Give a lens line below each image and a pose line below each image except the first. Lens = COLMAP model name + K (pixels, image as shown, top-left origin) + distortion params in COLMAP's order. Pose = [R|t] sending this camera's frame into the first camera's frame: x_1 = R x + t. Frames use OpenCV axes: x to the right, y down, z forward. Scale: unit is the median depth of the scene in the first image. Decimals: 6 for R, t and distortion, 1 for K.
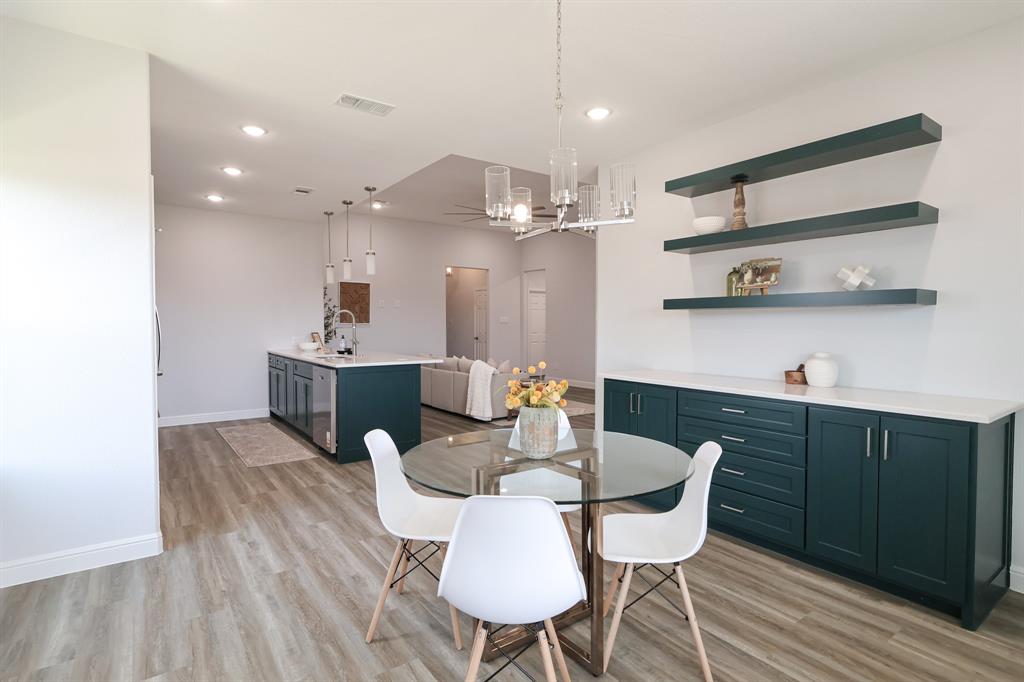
lens RADIAL K [[508.8, 0, 512.0], [0, 508.8, 341.0], [0, 0, 1]] dist [0.003386, 0.000402]
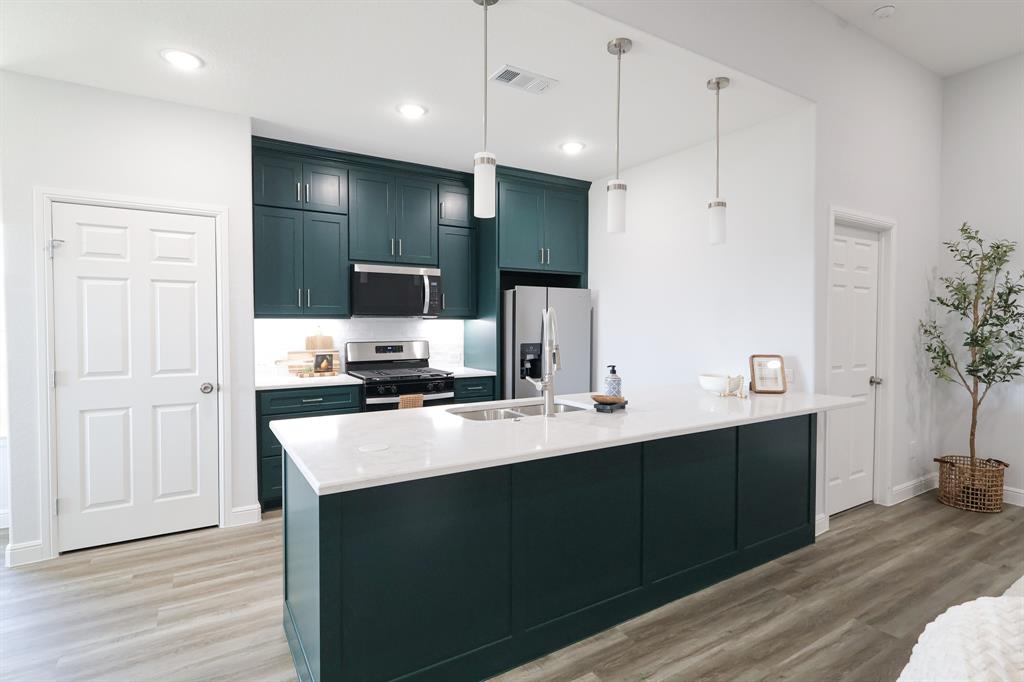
lens RADIAL K [[513.8, 0, 504.5], [0, 513.8, 339.2], [0, 0, 1]] dist [0.000785, 0.000244]
pose [[-0.078170, 0.029789, -0.996495, 0.090913], [-0.033328, 0.998917, 0.032475, -0.038155], [0.996383, 0.035750, -0.077093, 0.802622]]
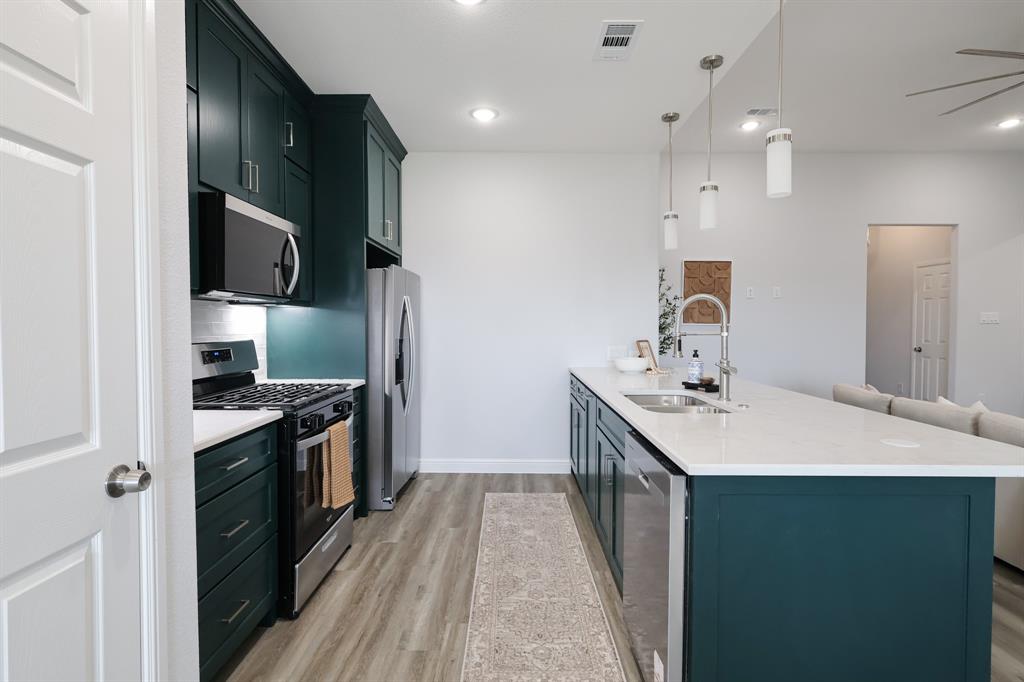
lens RADIAL K [[515.9, 0, 513.0], [0, 515.9, 337.5], [0, 0, 1]] dist [-0.002614, -0.000169]
pose [[0.805999, 0.014976, -0.591728, -0.159130], [-0.019388, 0.999811, -0.001105, -0.016297], [0.591600, 0.012363, 0.806137, 0.440607]]
